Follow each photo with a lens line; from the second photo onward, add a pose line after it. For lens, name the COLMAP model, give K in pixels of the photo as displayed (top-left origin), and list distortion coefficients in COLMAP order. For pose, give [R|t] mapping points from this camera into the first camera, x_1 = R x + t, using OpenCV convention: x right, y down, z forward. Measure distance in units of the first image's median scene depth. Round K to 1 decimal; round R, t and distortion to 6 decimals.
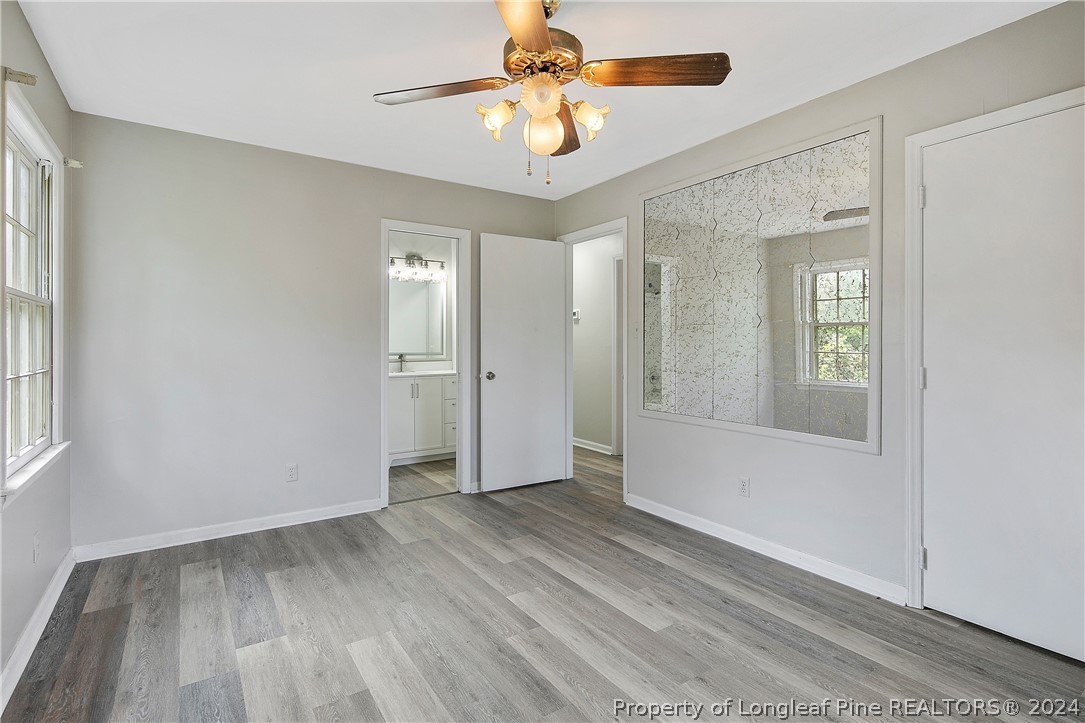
lens RADIAL K [[530.1, 0, 543.8], [0, 530.1, 340.1], [0, 0, 1]] dist [0.000721, -0.002548]
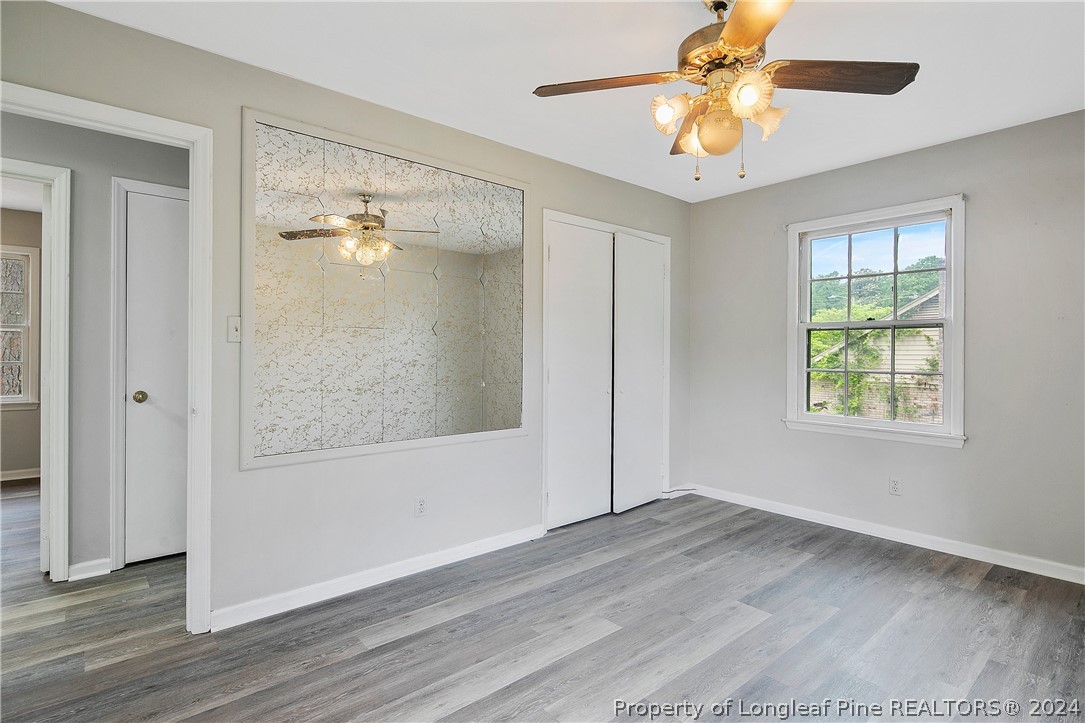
lens RADIAL K [[530.1, 0, 543.8], [0, 530.1, 340.1], [0, 0, 1]] dist [0.000721, -0.002548]
pose [[-0.112486, 0.025422, 0.993328, -0.608866], [-0.007468, 0.999623, -0.026428, 0.008744], [-0.993625, -0.010391, -0.112254, 0.941232]]
